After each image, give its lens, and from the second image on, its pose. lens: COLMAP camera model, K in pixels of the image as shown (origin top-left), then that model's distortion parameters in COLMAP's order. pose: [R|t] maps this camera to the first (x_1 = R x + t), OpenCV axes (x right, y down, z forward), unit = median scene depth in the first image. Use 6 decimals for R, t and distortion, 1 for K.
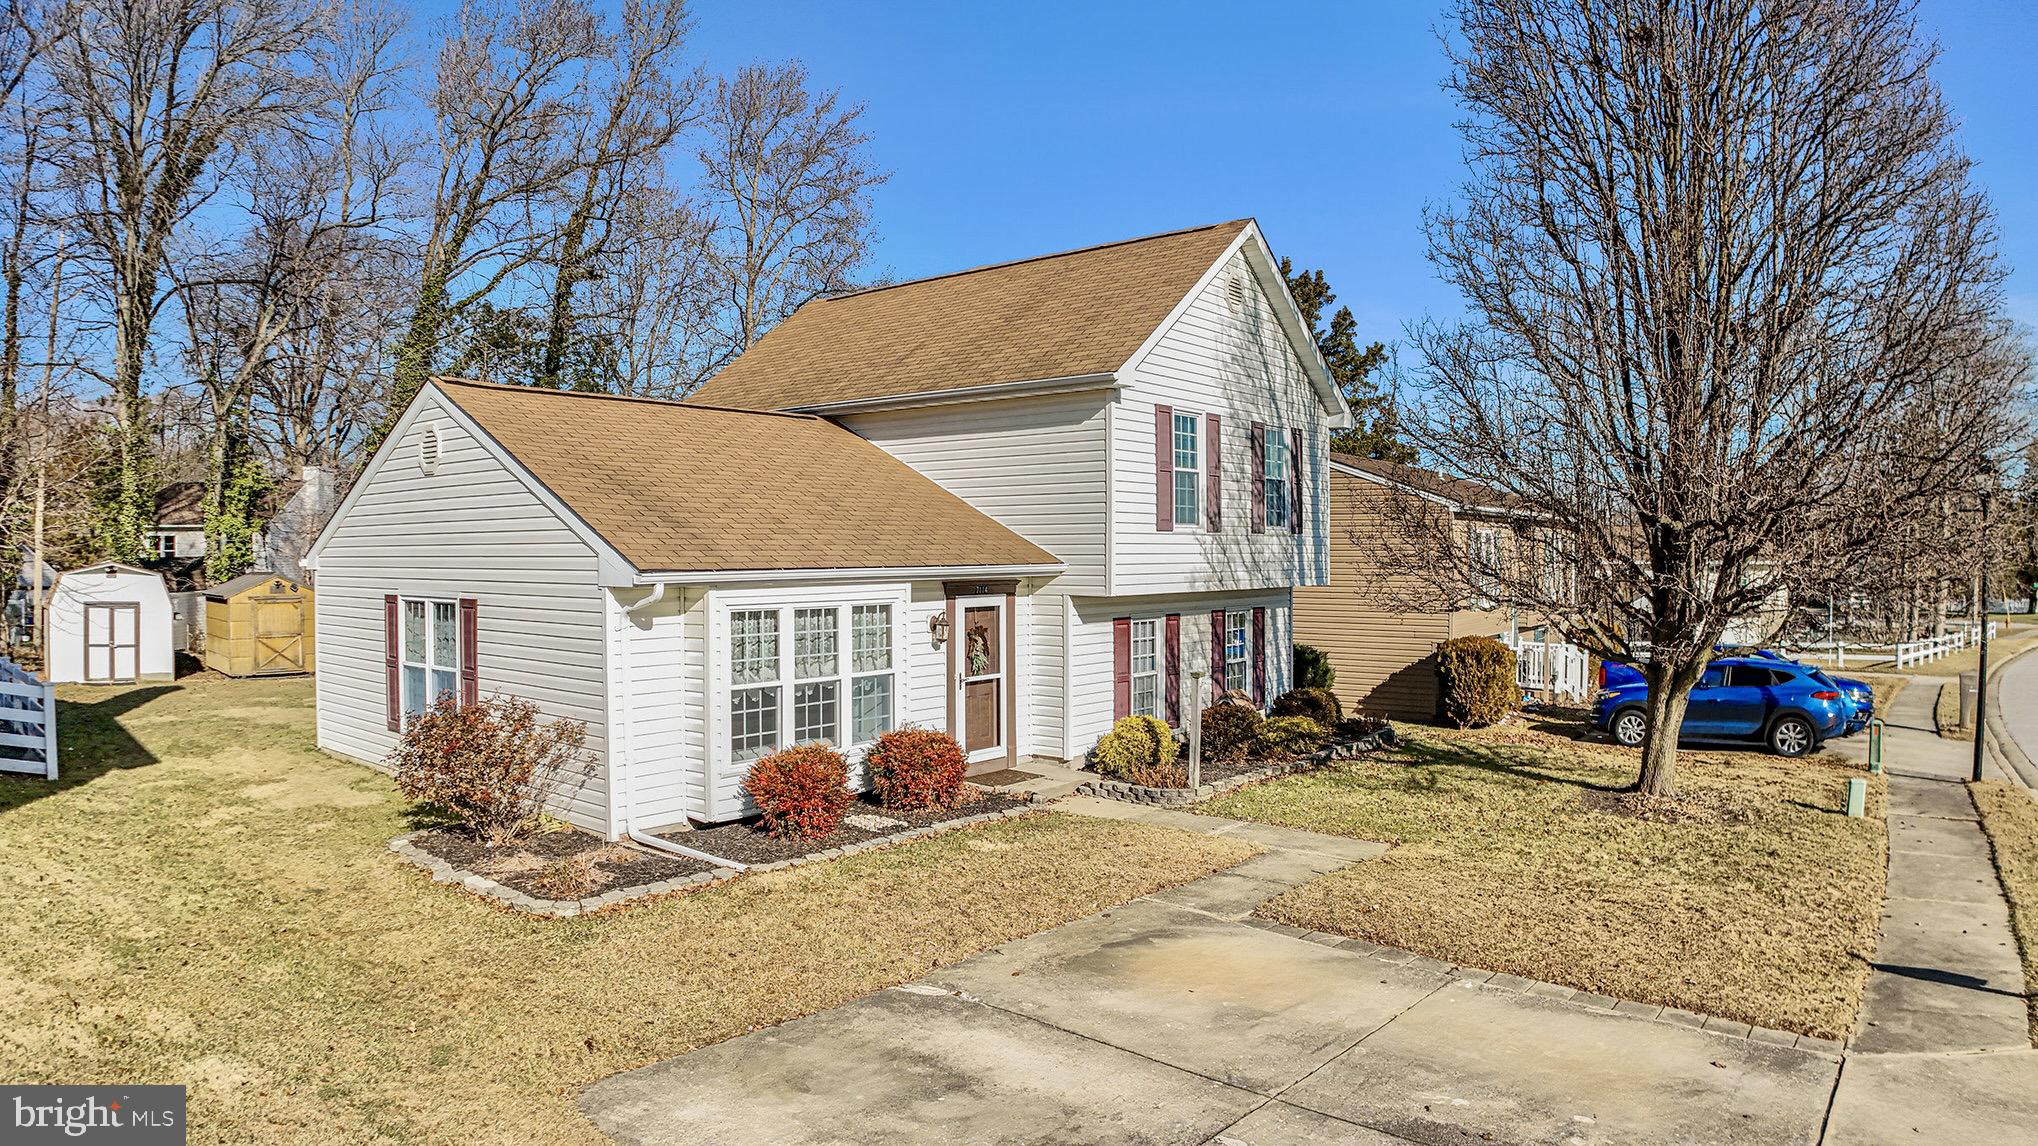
lens RADIAL K [[1244.6, 0, 993.0], [0, 1244.6, 590.6], [0, 0, 1]] dist [-0.166732, 0.008189]
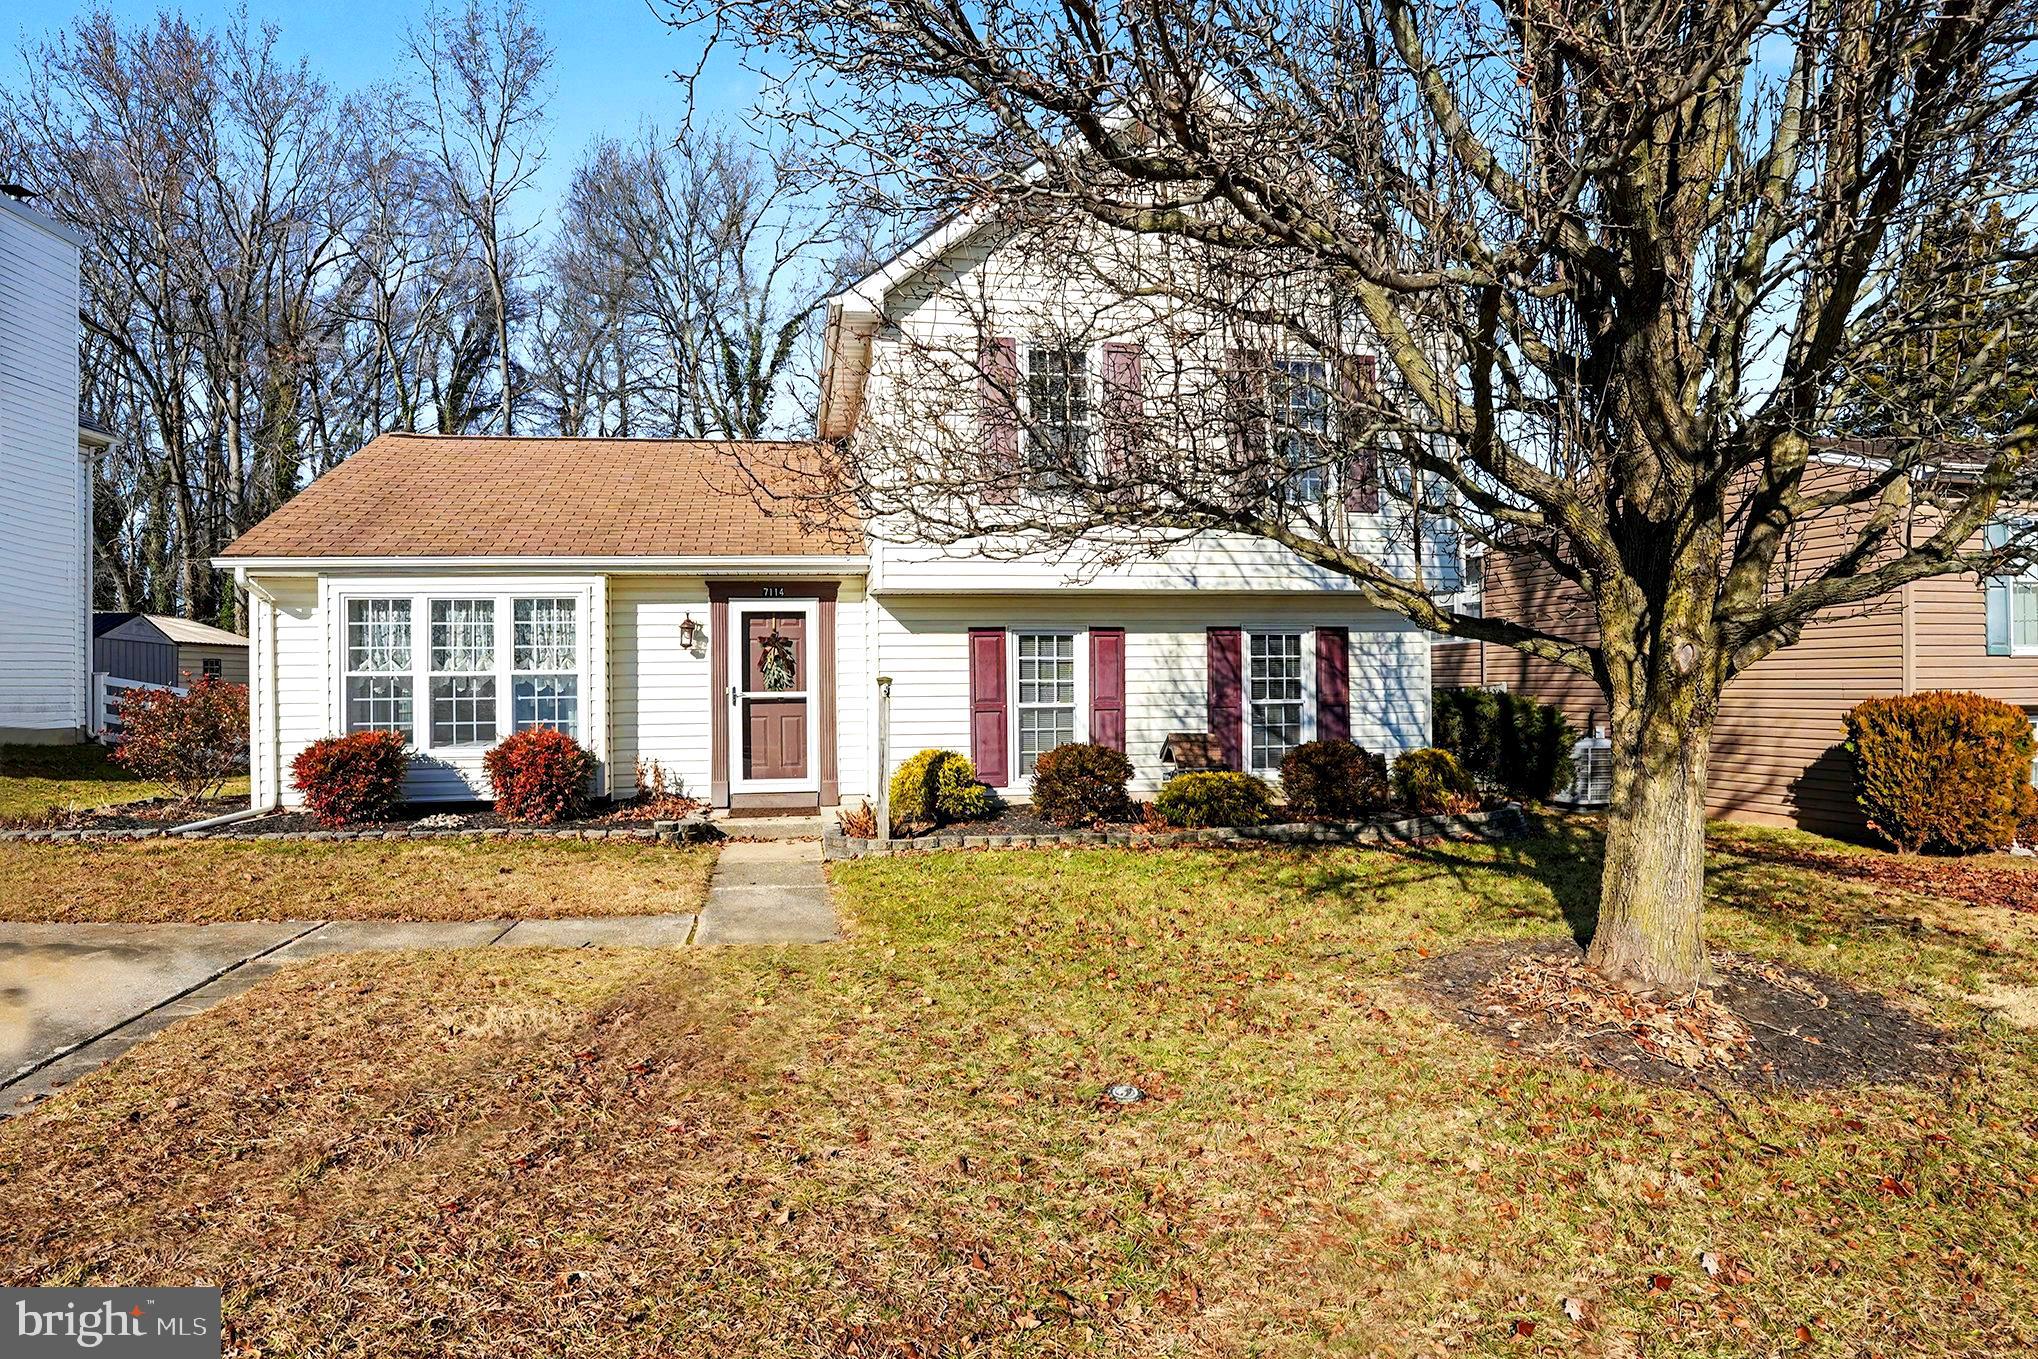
lens RADIAL K [[1069.3, 0, 932.8], [0, 1069.3, 704.7], [0, 0, 1]] dist [-0.045695, 0.000727]
pose [[0.746101, 0.007033, -0.665795, 0.544240], [-0.011678, 0.999929, -0.002525, 0.074734], [0.665730, 0.009659, 0.746130, 0.501718]]
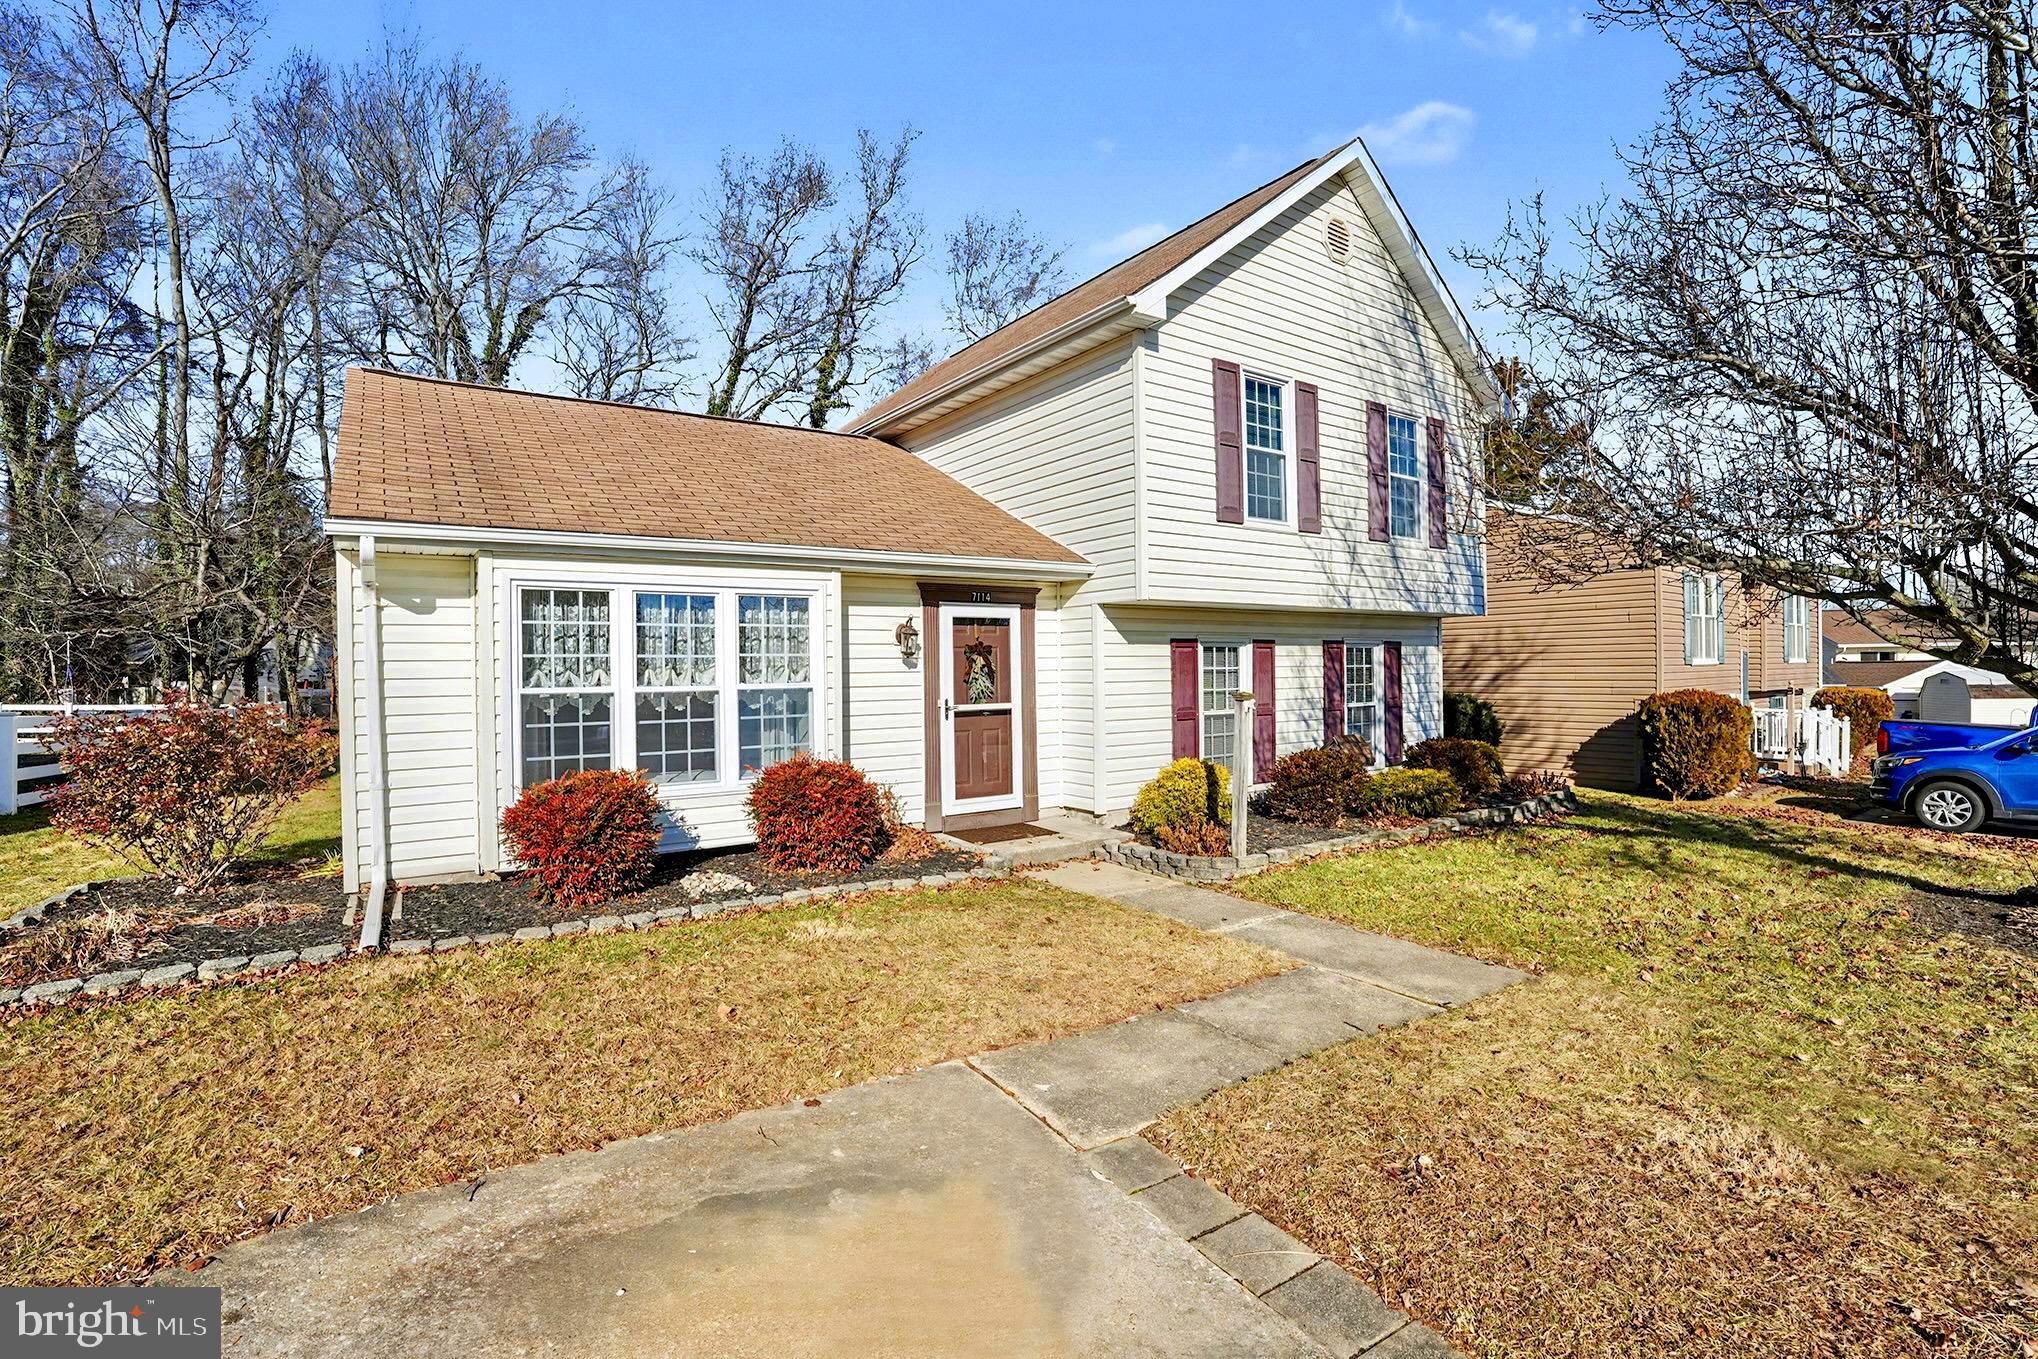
lens RADIAL K [[935.1, 0, 1008.9], [0, 935.1, 691.8], [0, 0, 1]] dist [-0.062209, 0.007129]
pose [[0.963955, -0.003482, -0.266042, 0.162027], [0.001905, 0.999979, -0.006182, 0.061873], [0.266058, 0.005452, 0.963942, 0.406620]]
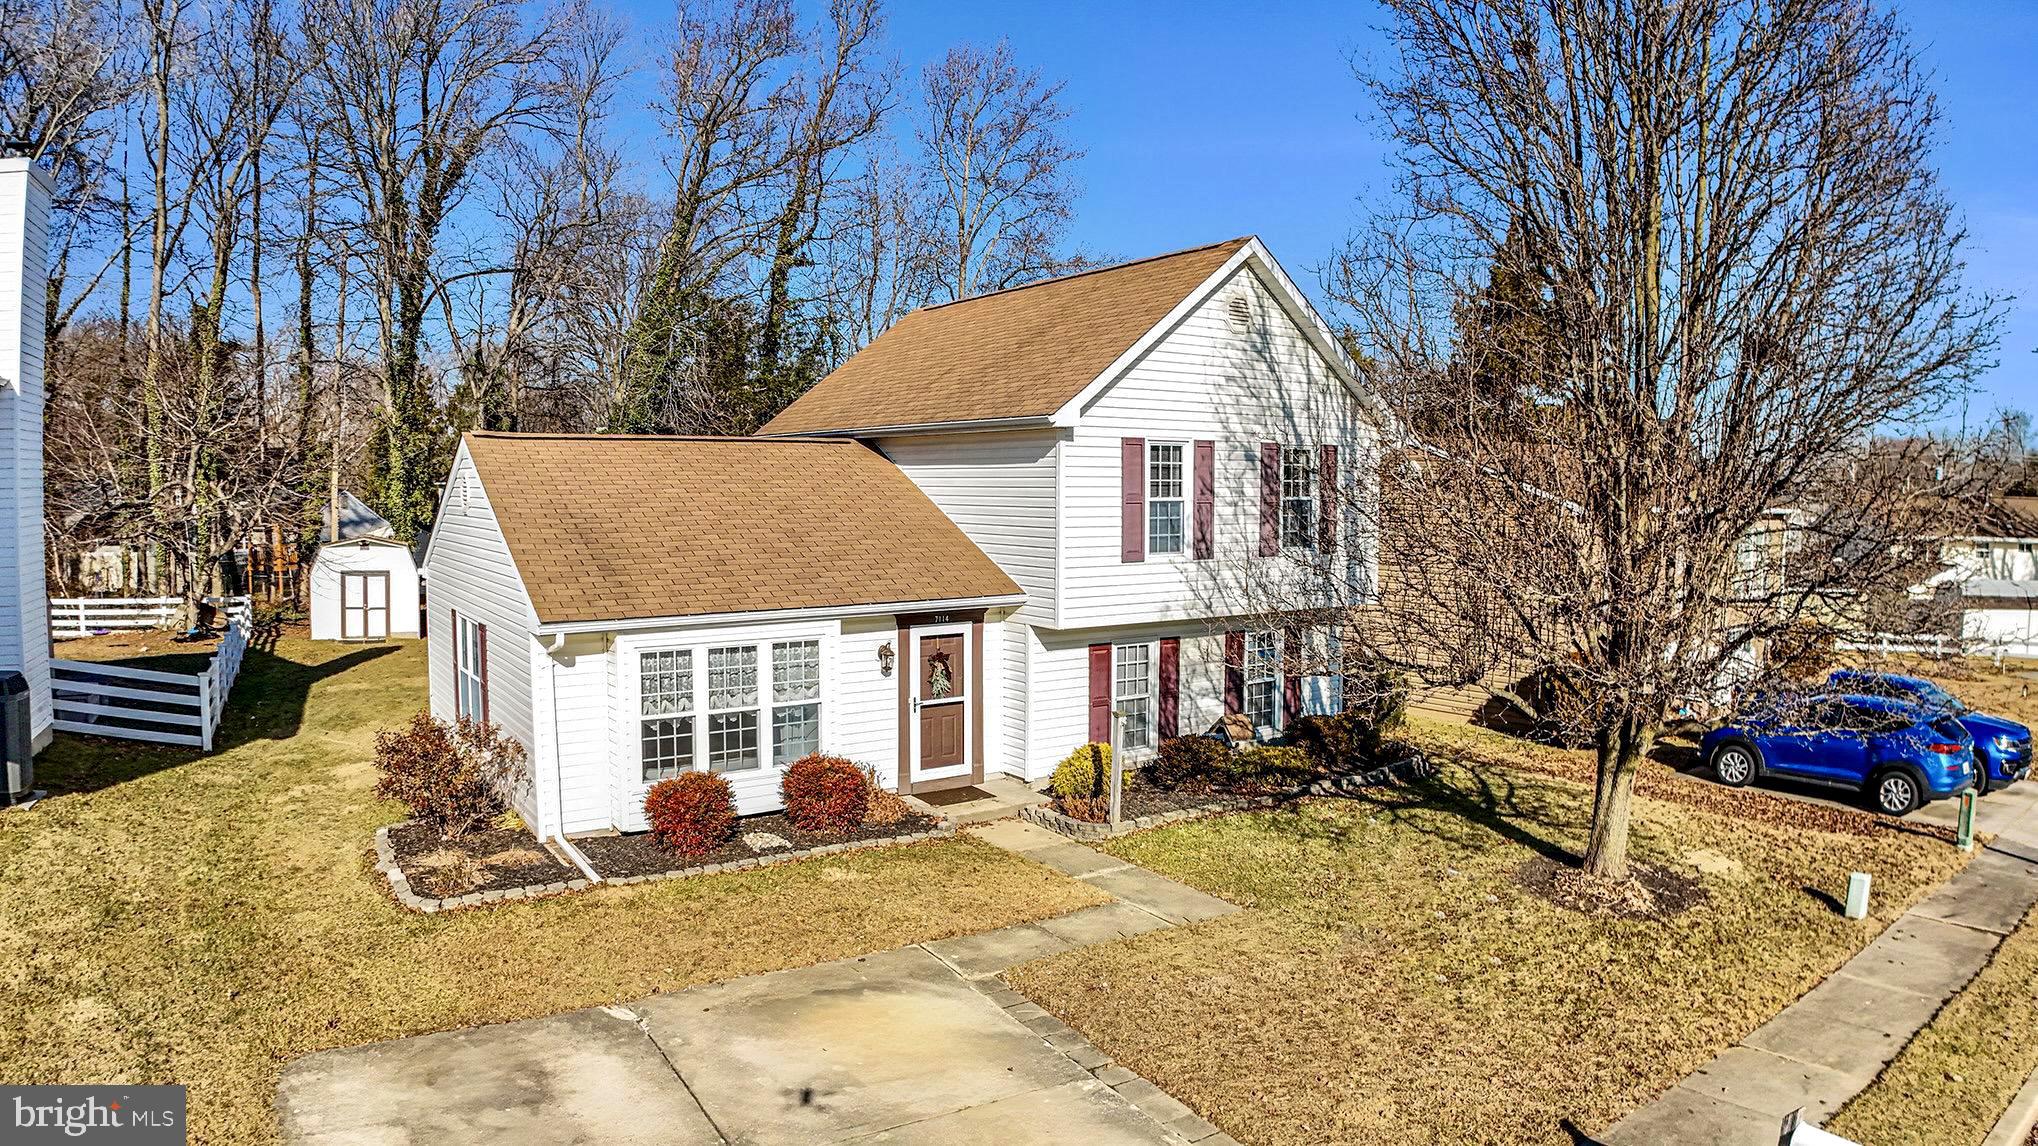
lens RADIAL K [[1244.6, 0, 984.7], [0, 1244.6, 584.5], [0, 0, 1]] dist [-0.166732, 0.008189]
pose [[0.959566, 0.025508, -0.280325, 0.310891], [-0.011511, 0.998608, 0.051466, -0.081540], [0.281247, -0.046159, 0.958525, -0.006264]]
